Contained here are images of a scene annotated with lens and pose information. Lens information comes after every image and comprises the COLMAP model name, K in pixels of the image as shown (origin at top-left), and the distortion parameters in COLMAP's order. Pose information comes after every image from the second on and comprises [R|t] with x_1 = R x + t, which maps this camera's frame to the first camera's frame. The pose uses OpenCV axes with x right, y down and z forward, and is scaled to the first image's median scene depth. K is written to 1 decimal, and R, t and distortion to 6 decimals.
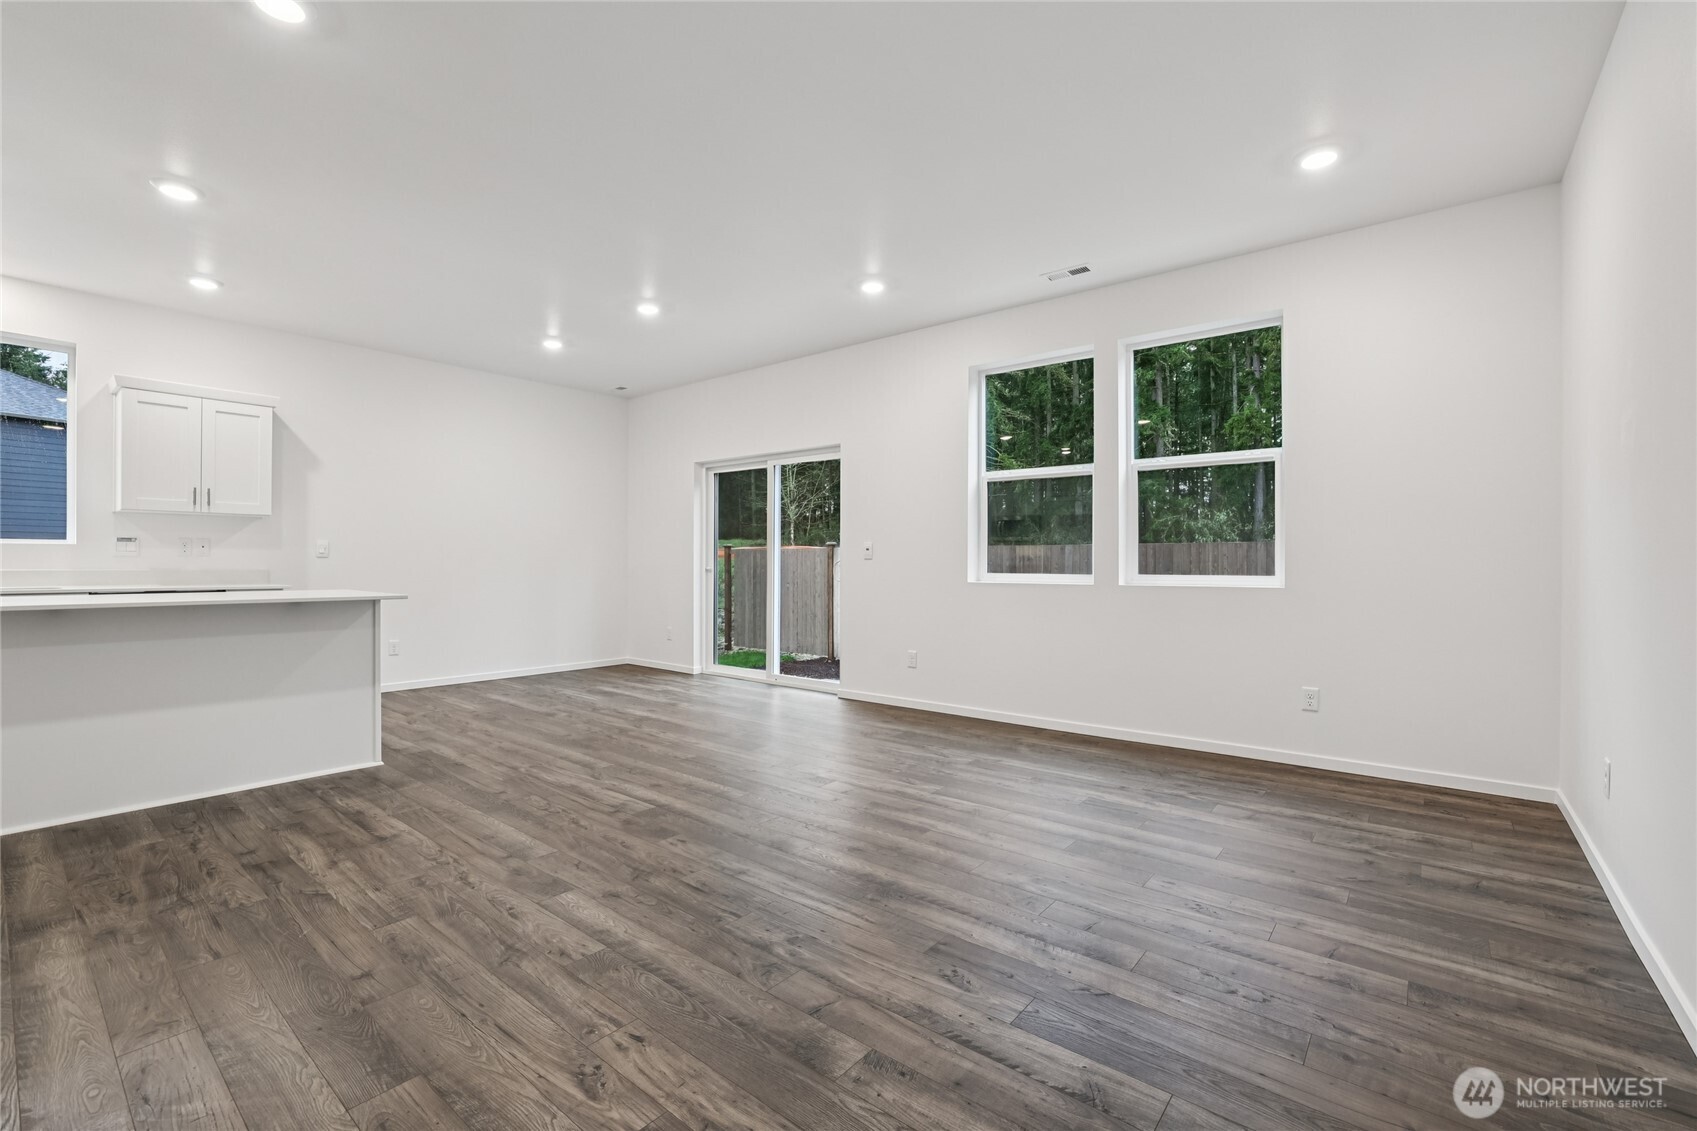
lens RADIAL K [[731.3, 0, 843.4], [0, 731.3, 561.7], [0, 0, 1]] dist [-0.044597, 0.016588]
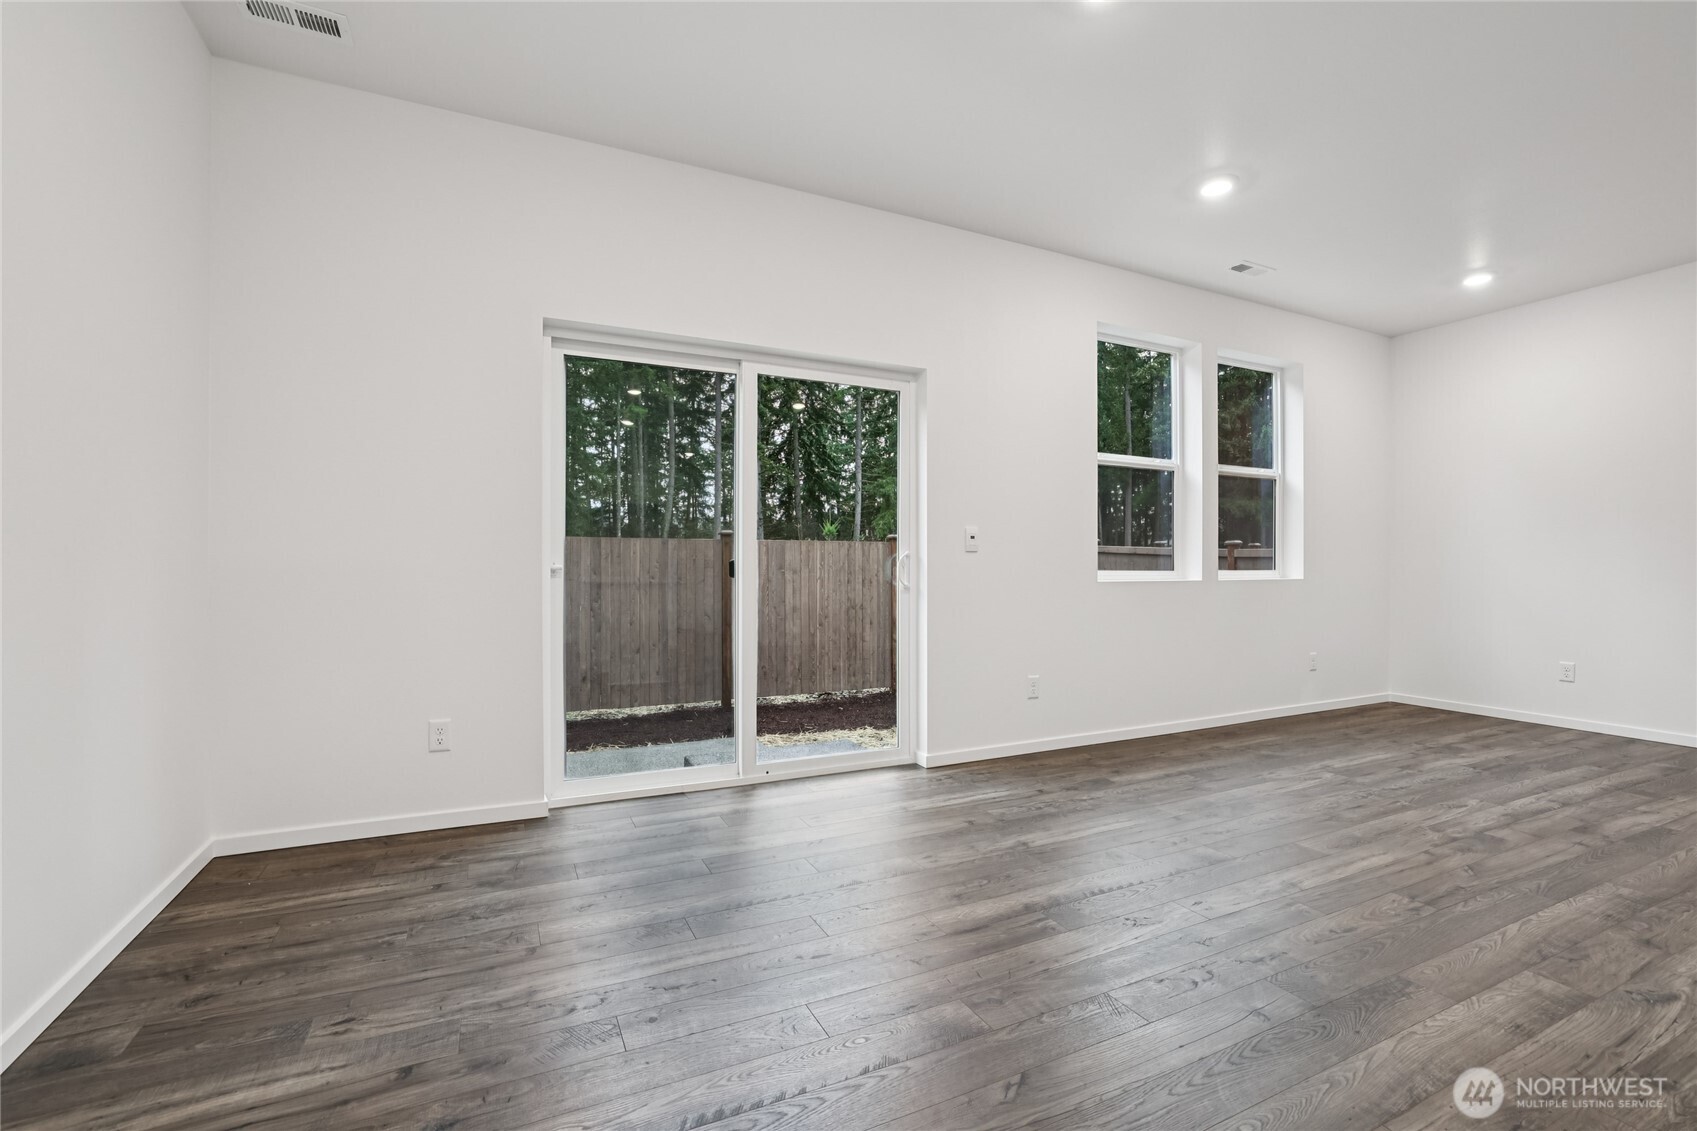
lens RADIAL K [[736.5, 0, 840.1], [0, 736.5, 567.6], [0, 0, 1]] dist [-0.045710, 0.016904]
pose [[0.426942, -0.003349, 0.904273, -0.970884], [-0.003289, 0.999981, 0.005256, 0.012756], [-0.904273, -0.005218, 0.426923, 1.256634]]
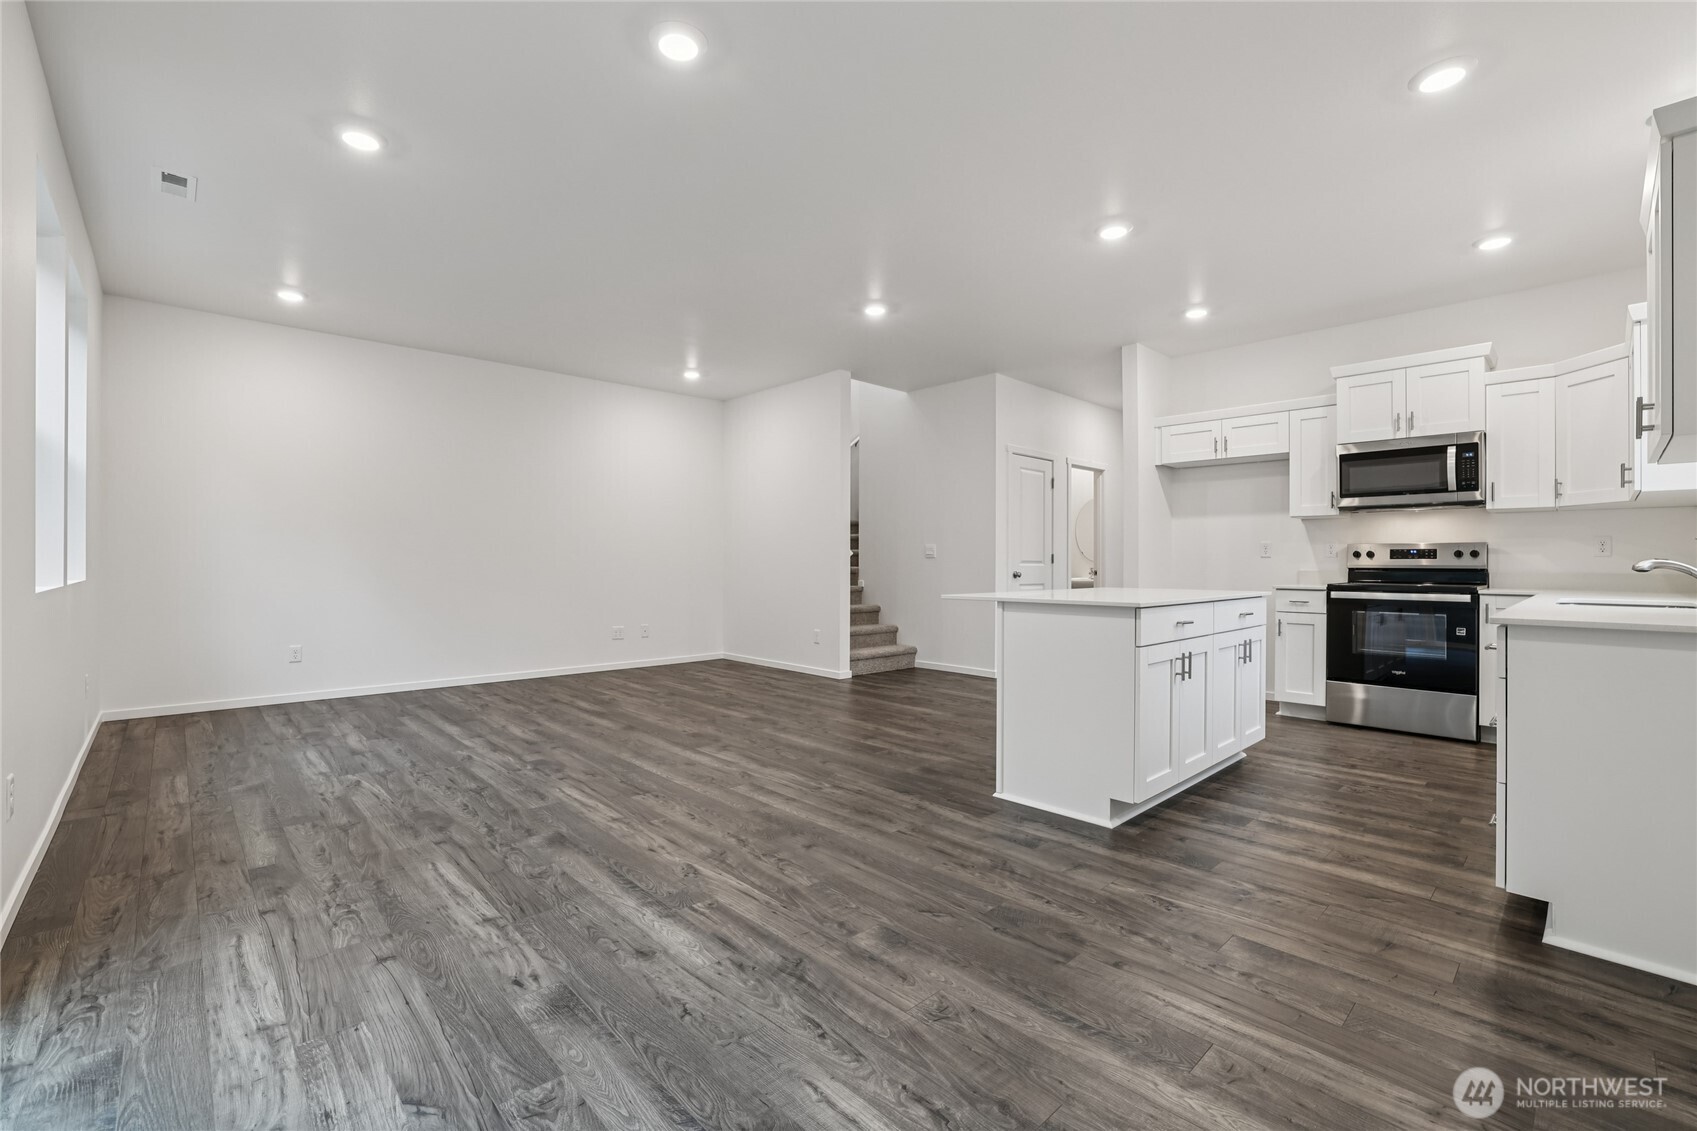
lens RADIAL K [[728.9, 0, 840.3], [0, 728.9, 560.7], [0, 0, 1]] dist [-0.047866, 0.017317]
pose [[-0.991256, -0.007049, 0.131762, -0.584631], [-0.007746, 0.999959, -0.004772, 0.006740], [-0.131723, -0.005750, -0.991270, 1.926856]]
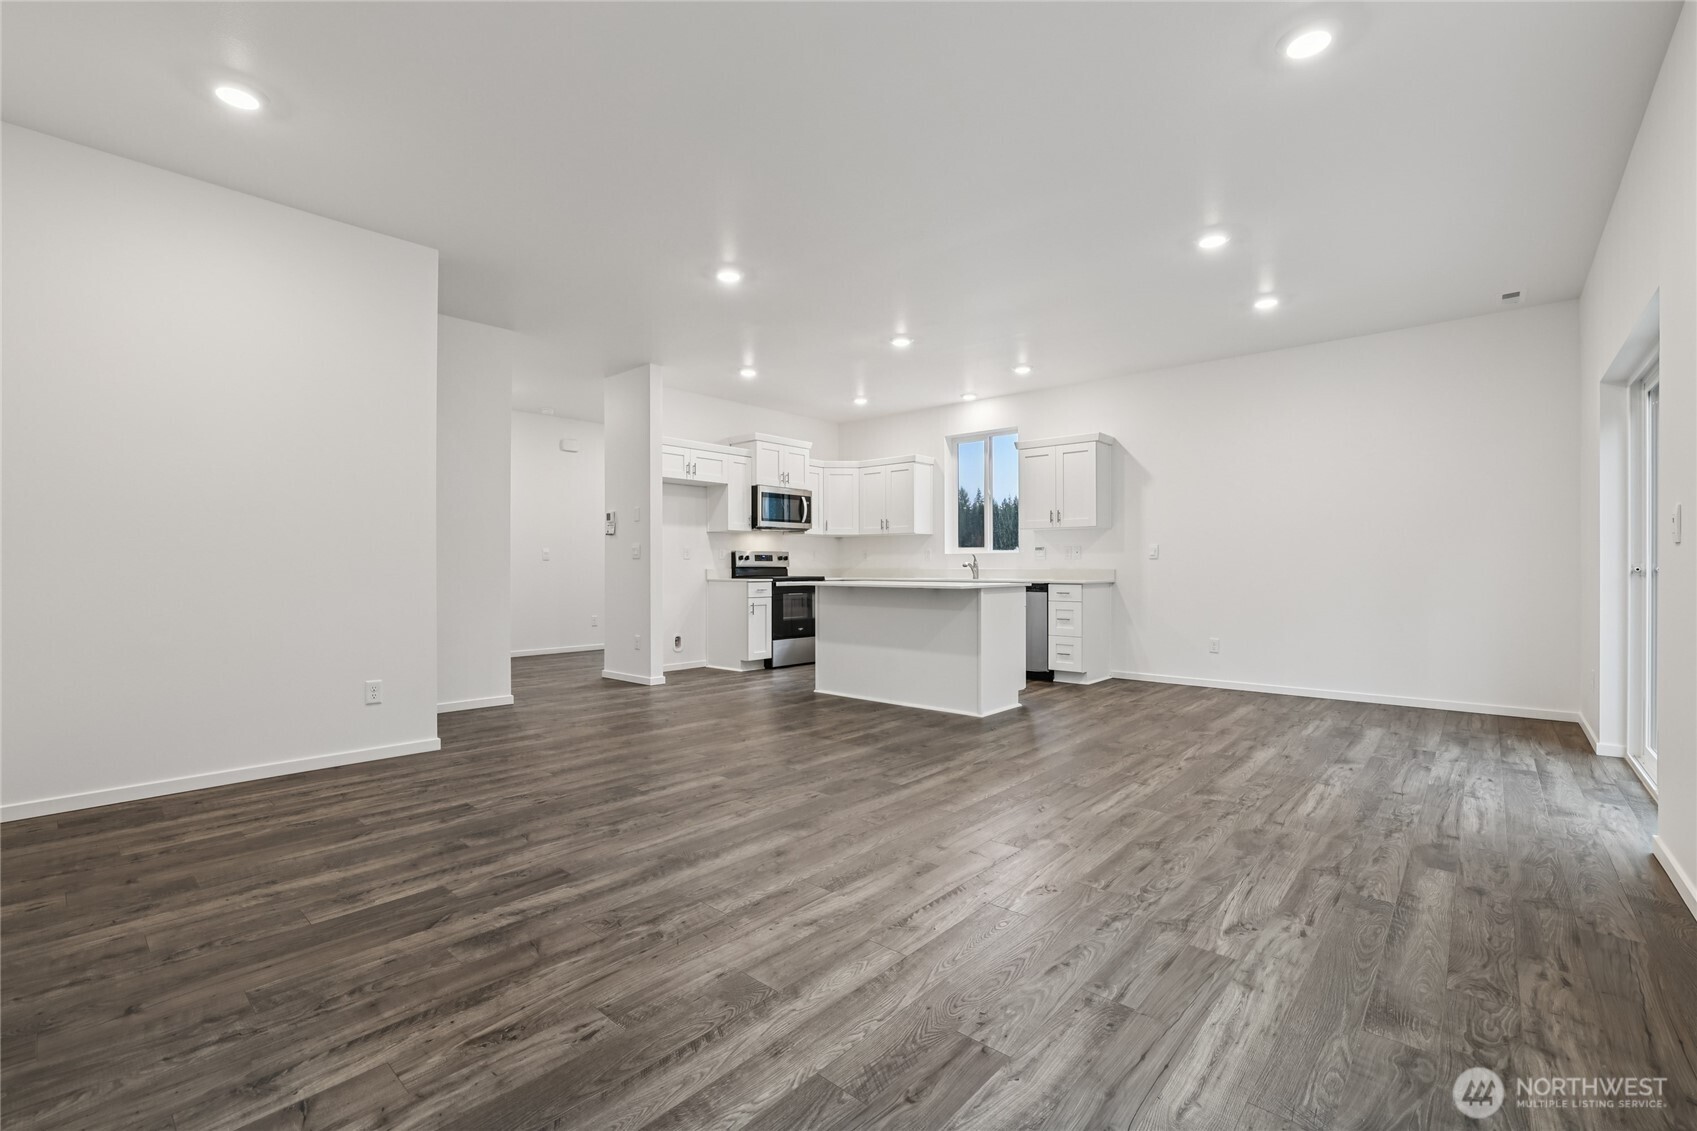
lens RADIAL K [[743.7, 0, 837.9], [0, 743.7, 562.9], [0, 0, 1]] dist [-0.043664, 0.015603]
pose [[-0.045894, -0.010428, -0.998892, 0.722912], [0.001998, 0.999943, -0.010531, 0.018139], [0.998944, -0.002480, -0.045871, 0.822124]]
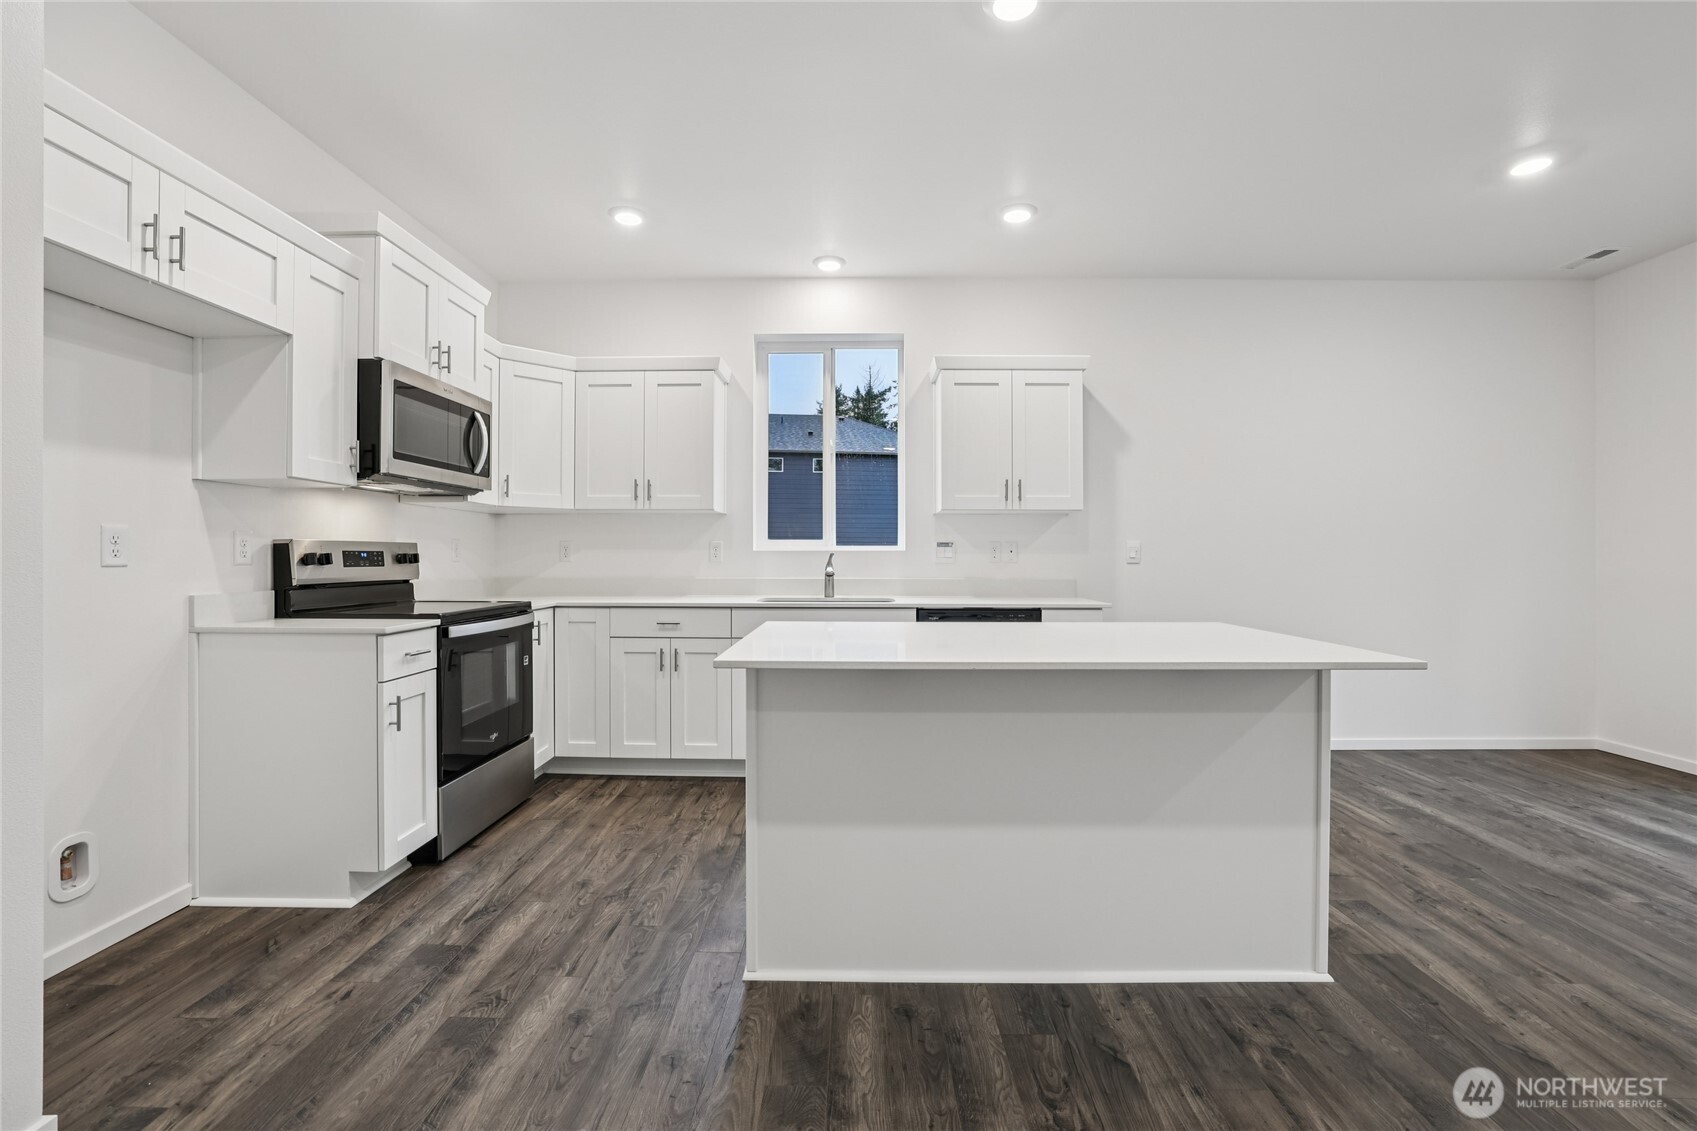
lens RADIAL K [[735.6, 0, 845.3], [0, 735.6, 554.0], [0, 0, 1]] dist [-0.044442, 0.016393]
pose [[0.621316, -0.005521, -0.783540, -0.466004], [0.002436, 0.999984, -0.005114, -0.019246], [0.783556, 0.001269, 0.621320, 0.422927]]
